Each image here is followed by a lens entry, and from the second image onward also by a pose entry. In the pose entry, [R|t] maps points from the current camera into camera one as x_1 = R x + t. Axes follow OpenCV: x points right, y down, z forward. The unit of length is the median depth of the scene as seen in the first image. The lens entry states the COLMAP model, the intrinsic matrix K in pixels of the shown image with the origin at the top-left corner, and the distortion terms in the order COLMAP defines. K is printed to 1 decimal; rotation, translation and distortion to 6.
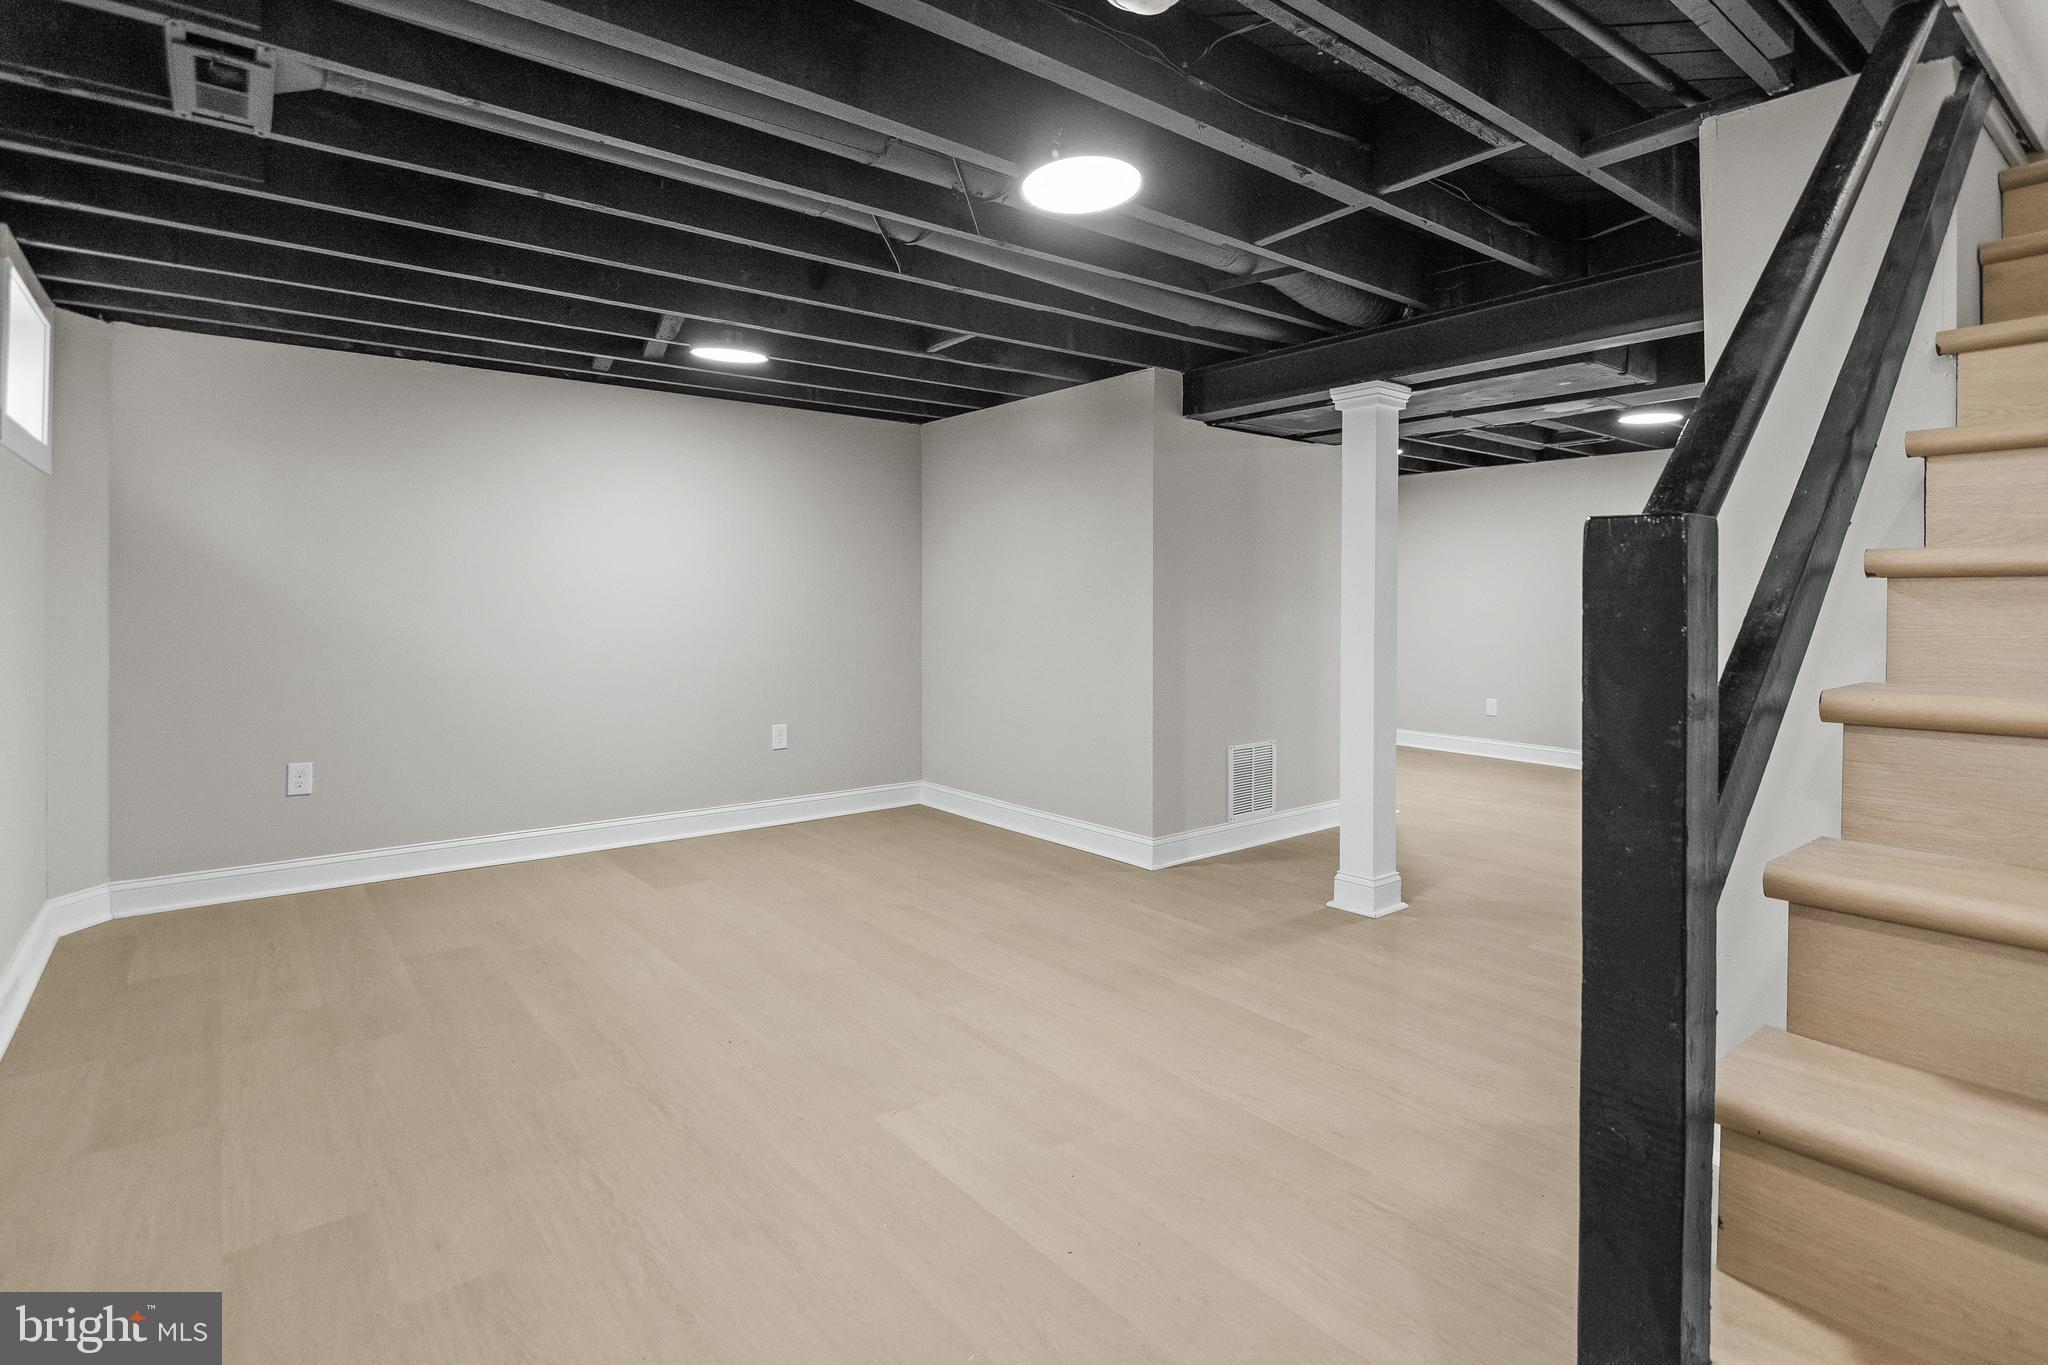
lens RADIAL K [[1007.8, 0, 1000.1], [0, 1007.8, 614.6], [0, 0, 1]] dist [-0.010699, -0.001579]
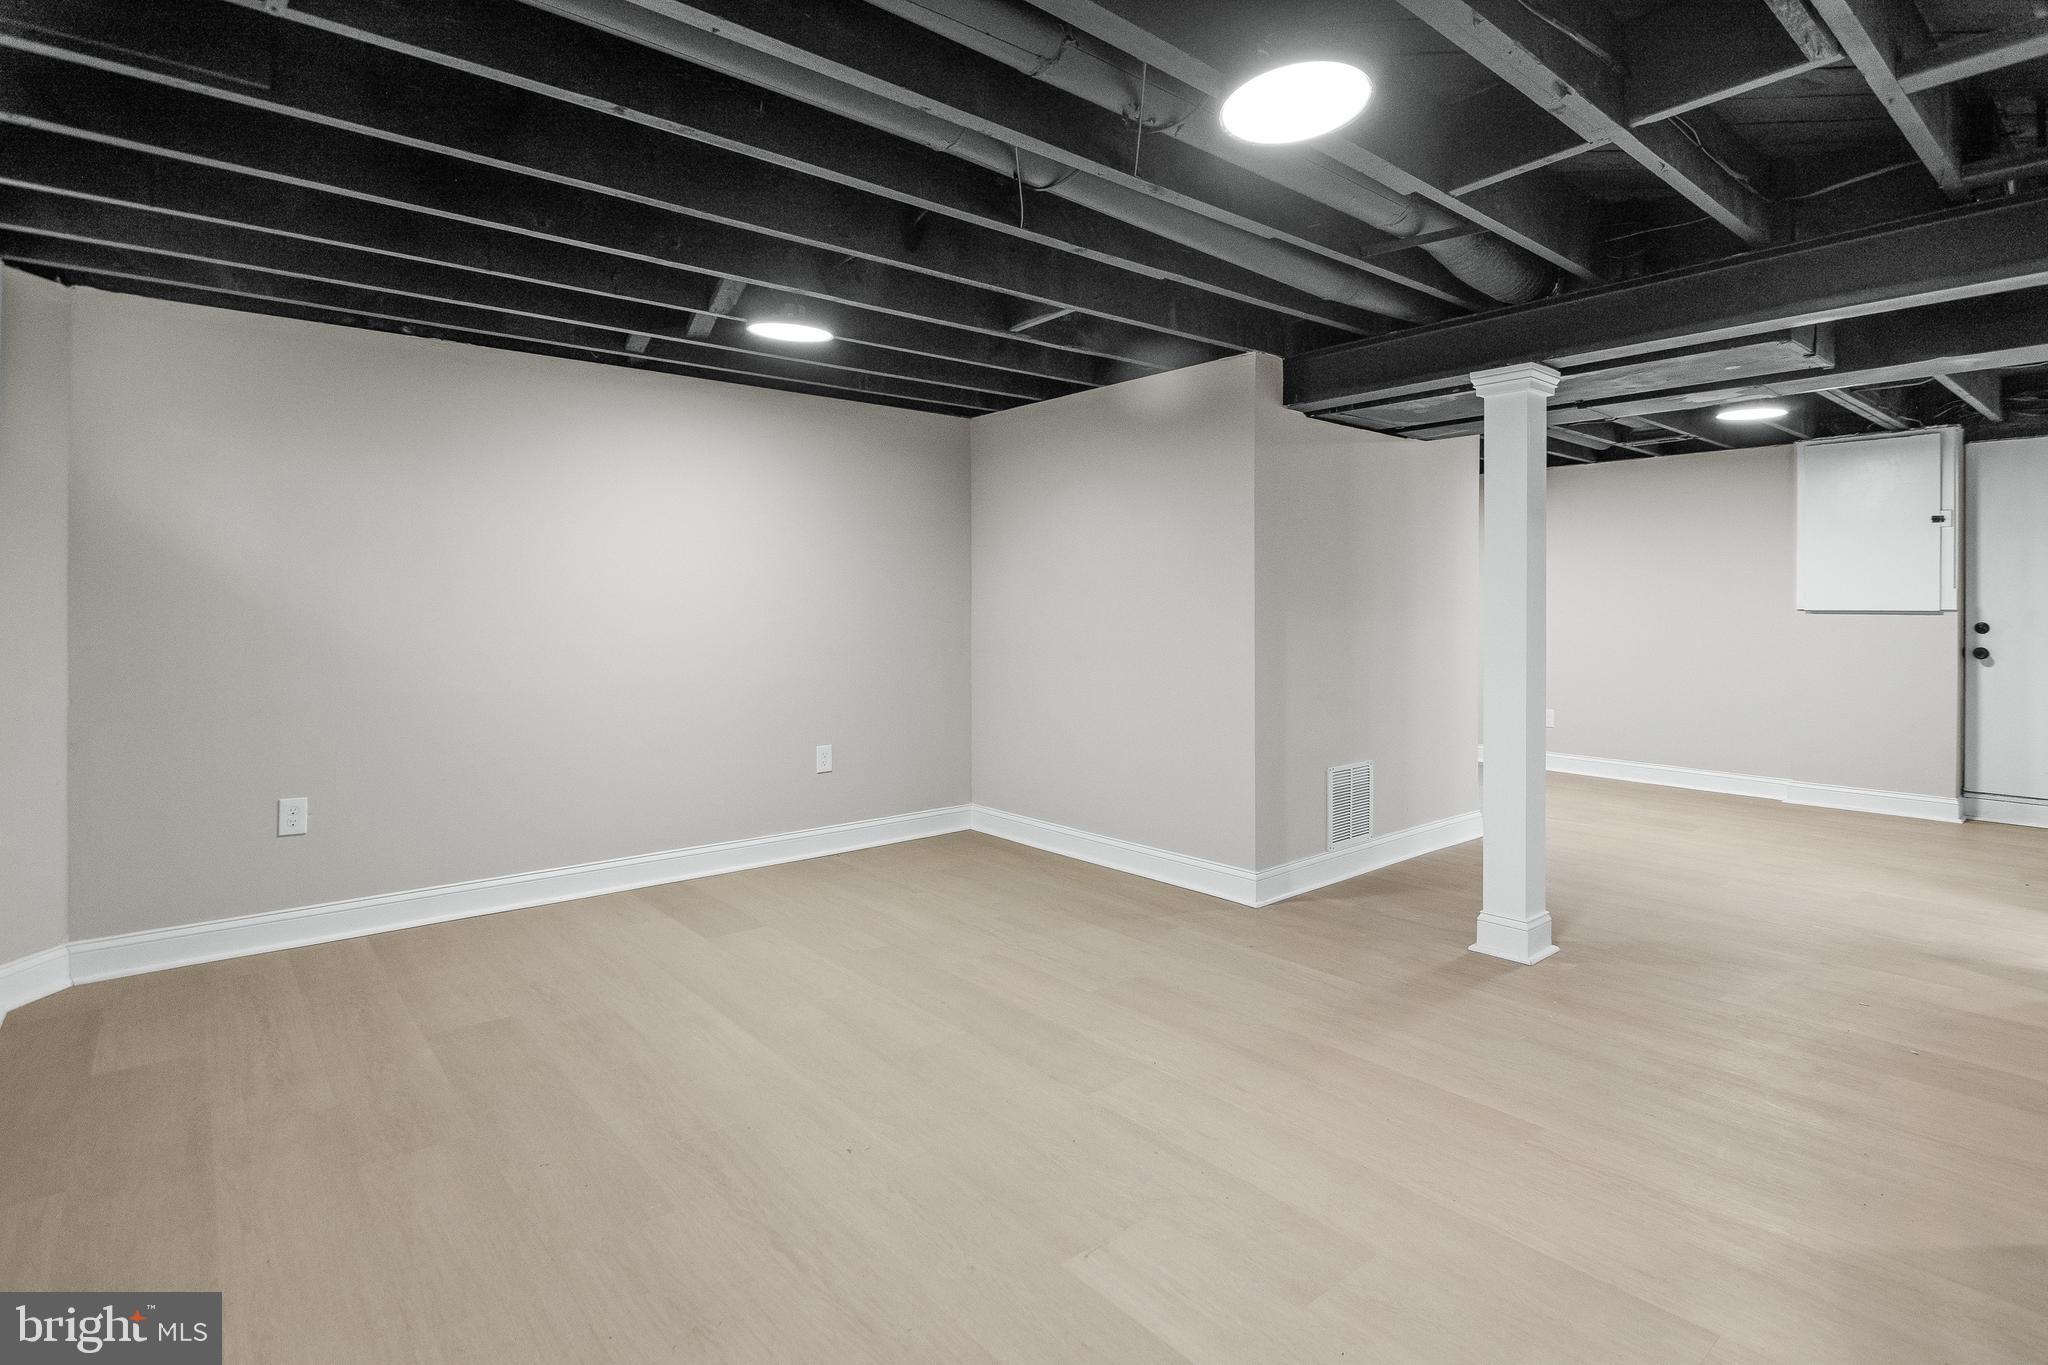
lens RADIAL K [[1007.8, 0, 1012.5], [0, 1007.8, 615.9], [0, 0, 1]] dist [-0.010699, -0.001579]
pose [[0.999504, -0.001923, 0.031448, -0.109180], [0.002064, 0.999988, -0.004438, -0.004456], [-0.031439, 0.004501, 0.999496, 0.119847]]
